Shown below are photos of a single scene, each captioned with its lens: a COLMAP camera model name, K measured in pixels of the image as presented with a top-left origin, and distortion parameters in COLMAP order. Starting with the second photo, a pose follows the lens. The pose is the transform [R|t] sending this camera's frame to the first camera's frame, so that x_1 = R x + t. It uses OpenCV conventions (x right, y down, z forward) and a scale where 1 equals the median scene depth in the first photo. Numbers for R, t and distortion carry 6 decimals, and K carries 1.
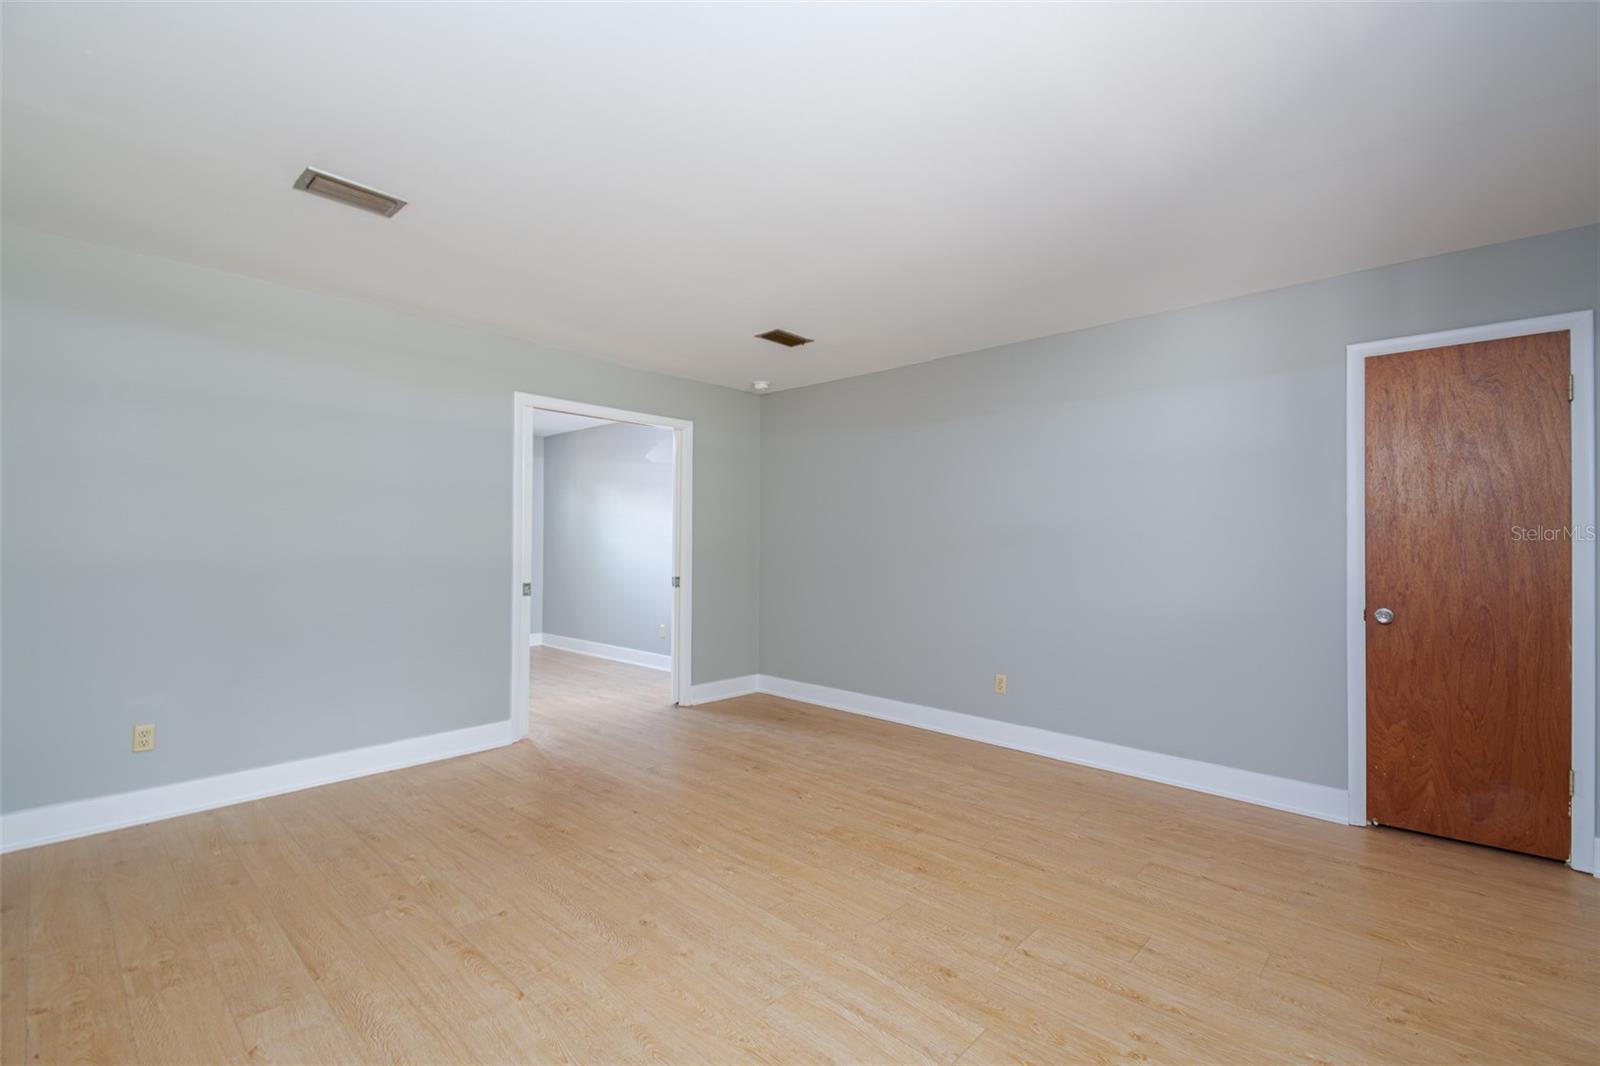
lens RADIAL K [[696.7, 0, 801.4], [0, 696.7, 561.4], [0, 0, 1]] dist [0.071748, -0.041279]
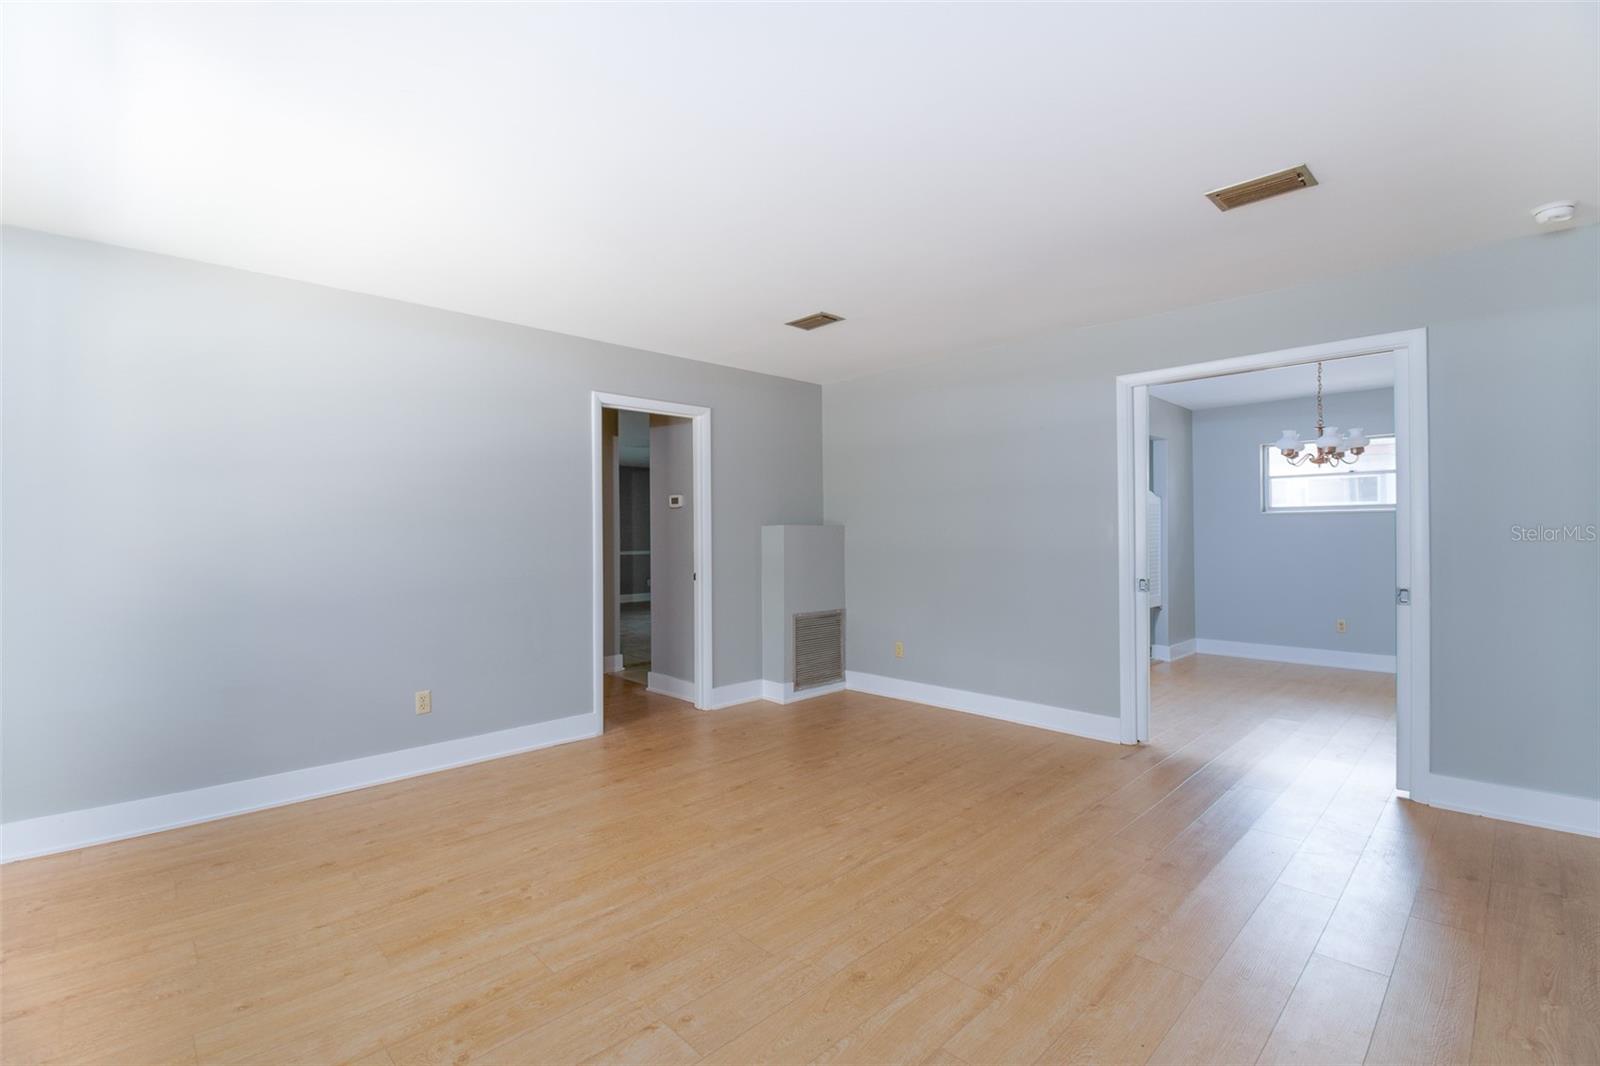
lens RADIAL K [[708.9, 0, 800.0], [0, 708.9, 533.0], [0, 0, 1]] dist [0.014461, -0.022476]
pose [[-0.057651, -0.010745, -0.998279, 0.823502], [-0.020260, 0.999749, -0.009591, -0.013512], [0.998131, 0.019672, -0.057854, 0.880001]]
